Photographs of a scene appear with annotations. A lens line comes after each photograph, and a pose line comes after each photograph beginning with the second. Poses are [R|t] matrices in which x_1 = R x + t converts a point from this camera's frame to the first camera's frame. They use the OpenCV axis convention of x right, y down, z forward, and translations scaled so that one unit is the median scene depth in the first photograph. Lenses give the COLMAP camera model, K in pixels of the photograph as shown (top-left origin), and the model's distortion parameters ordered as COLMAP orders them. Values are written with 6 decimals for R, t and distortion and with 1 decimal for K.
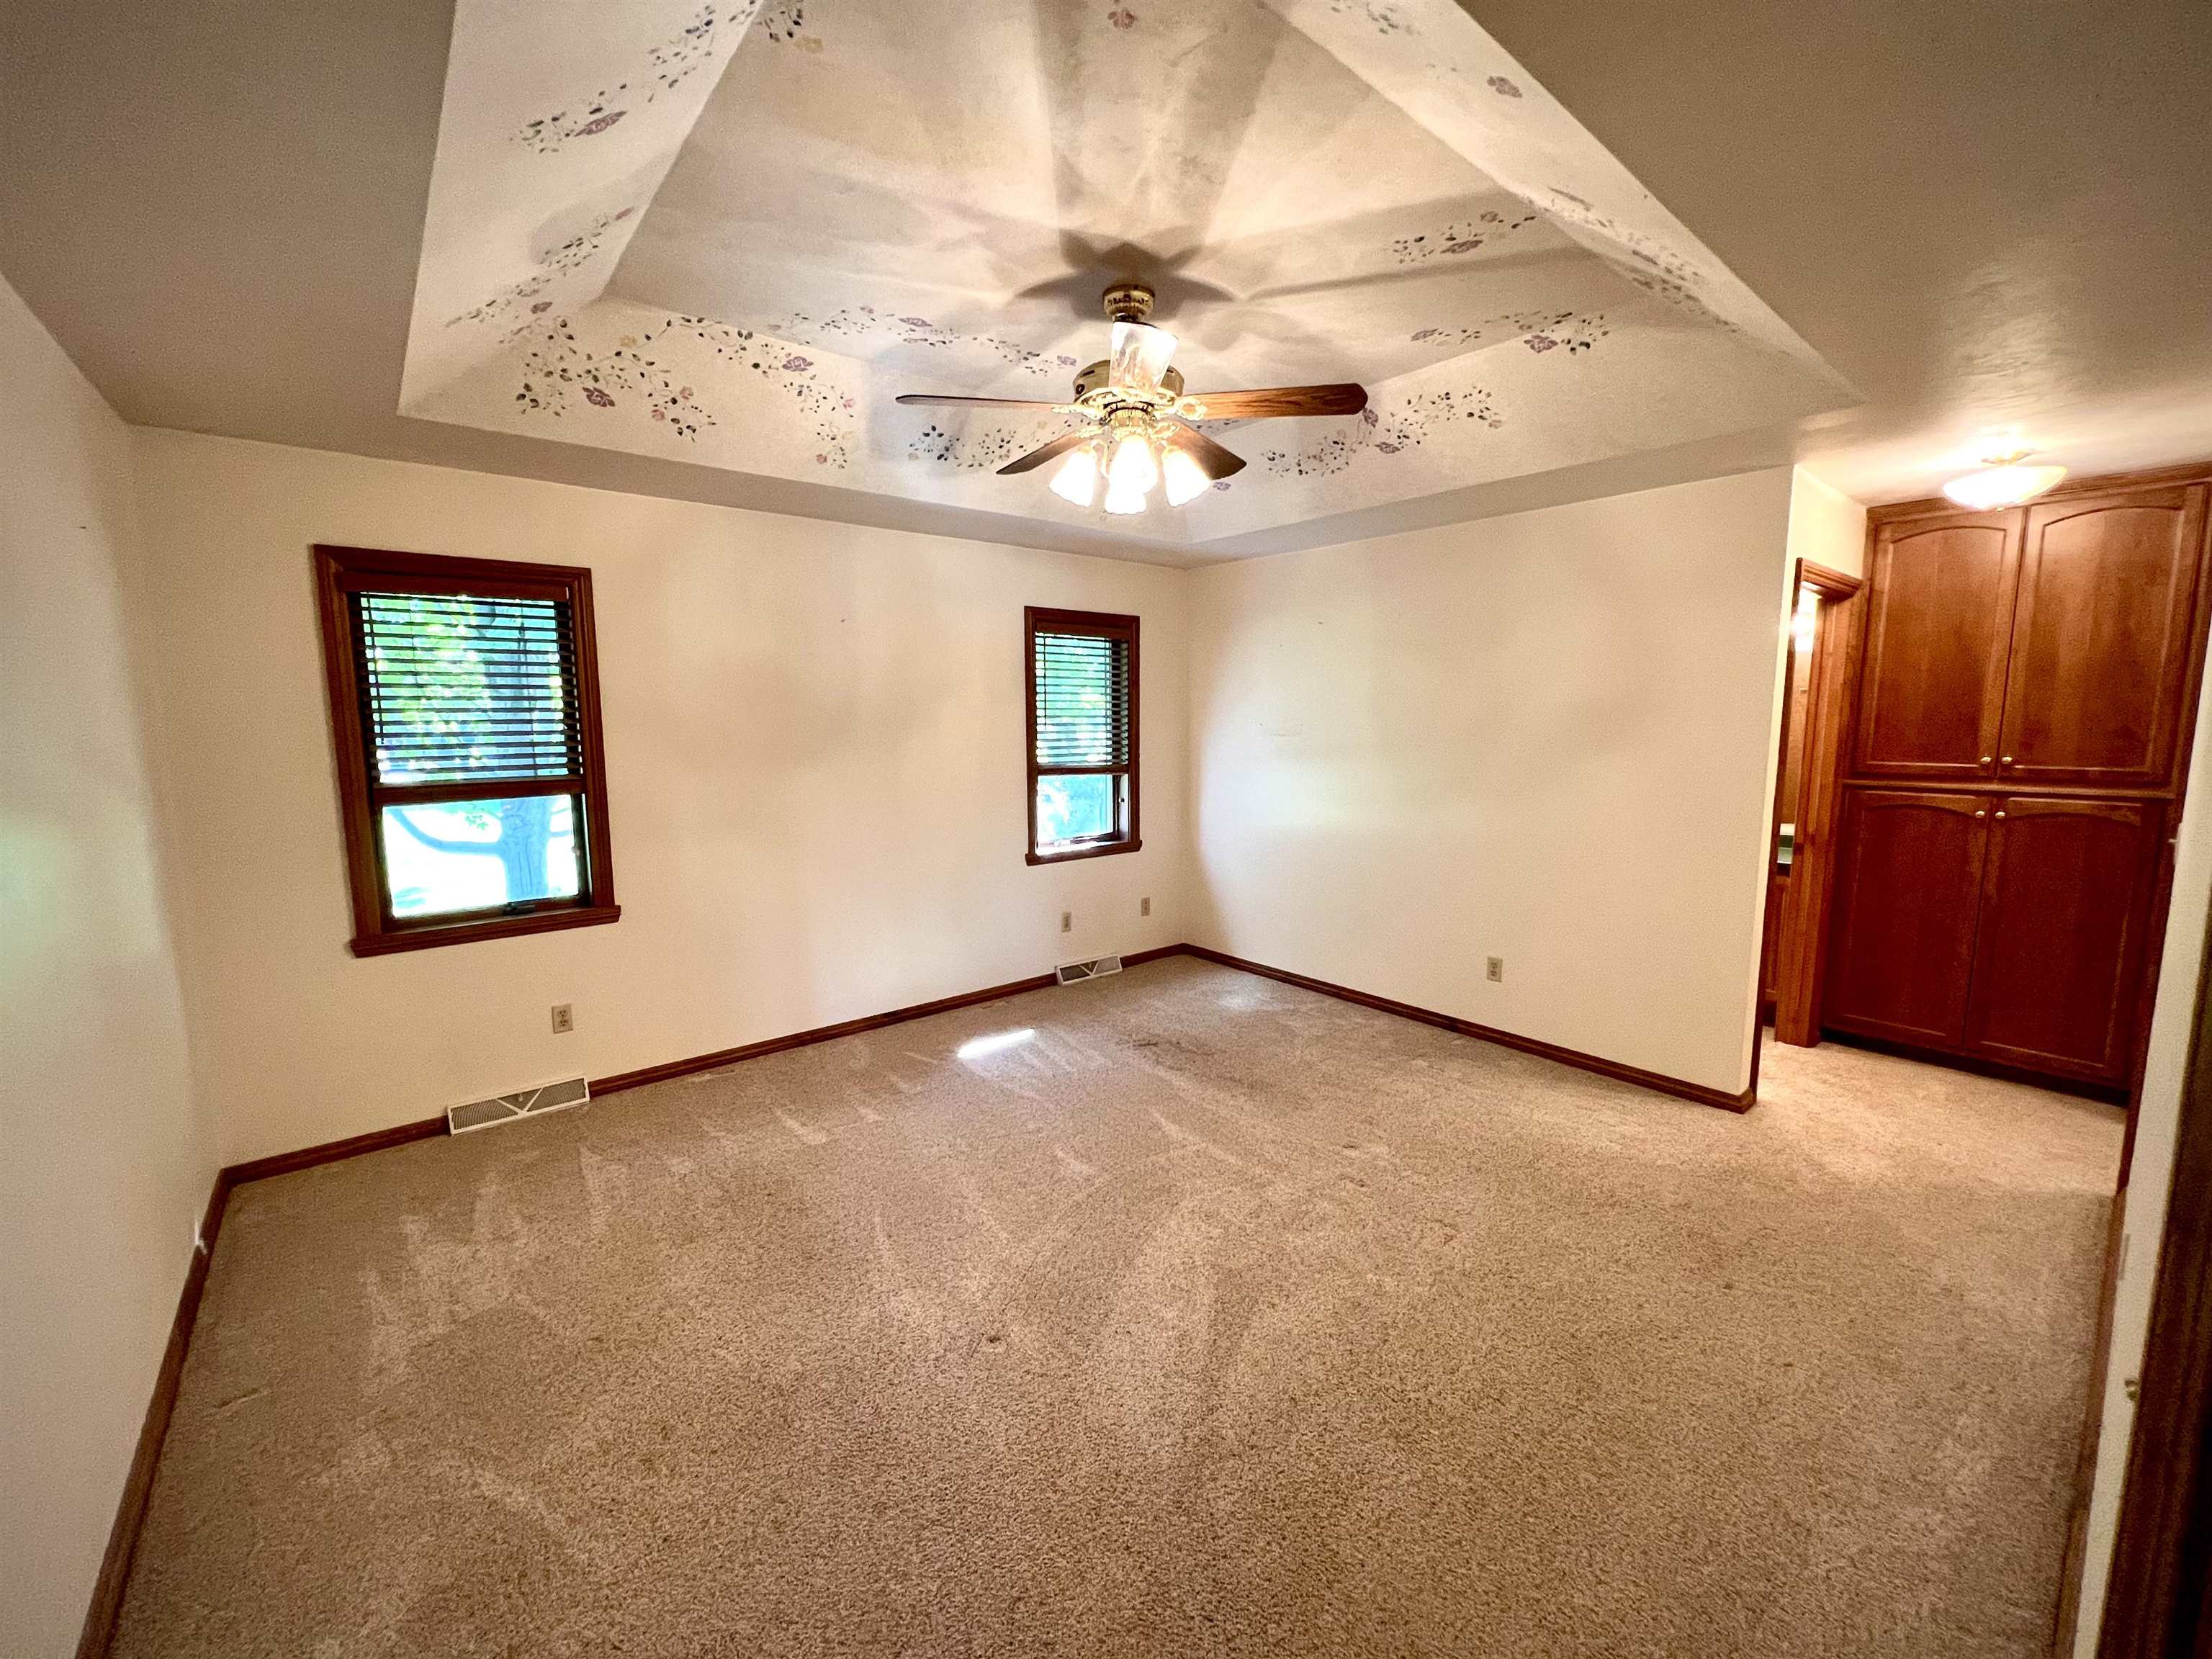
lens RADIAL K [[889.5, 0, 1103.1], [0, 889.5, 822.2], [0, 0, 1]] dist [0.003225, 0.000093]
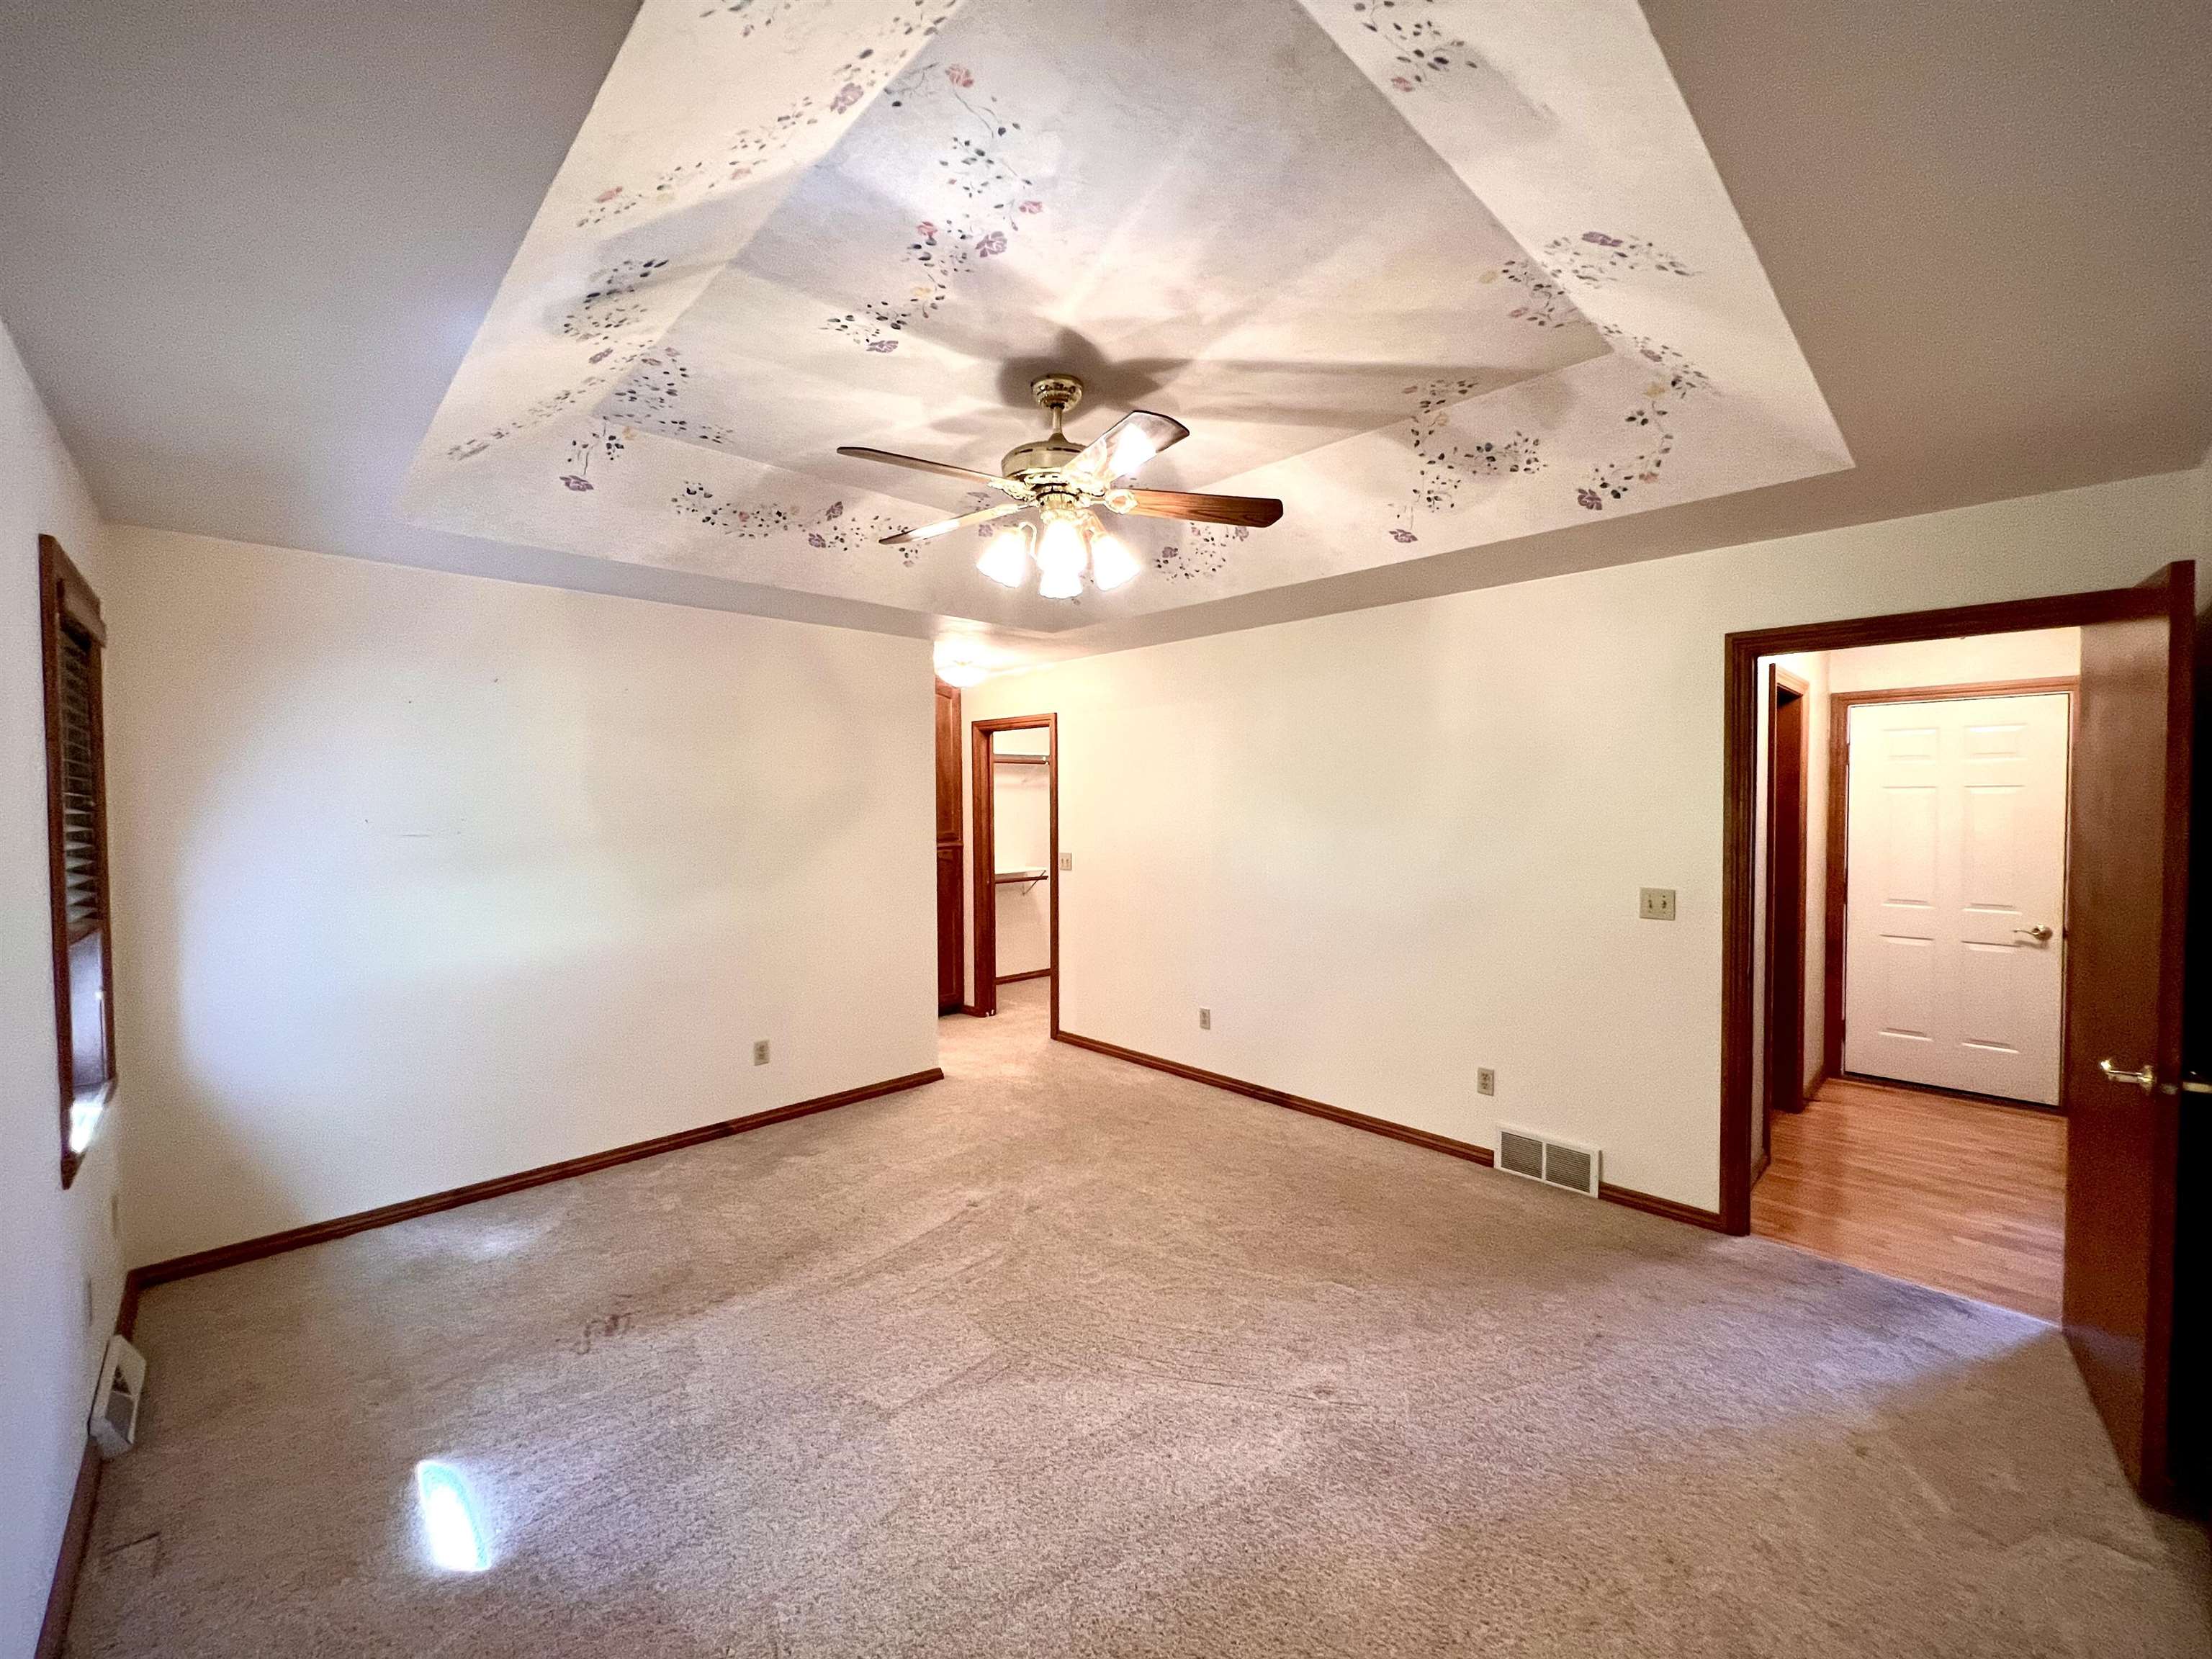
lens RADIAL K [[889.5, 0, 1104.1], [0, 889.5, 829.9], [0, 0, 1]] dist [0.003225, 0.000093]
pose [[-0.077279, -0.030669, 0.996538, -0.713504], [0.125994, 0.991213, 0.040276, -0.094133], [-0.989016, 0.128671, -0.072736, 0.784819]]
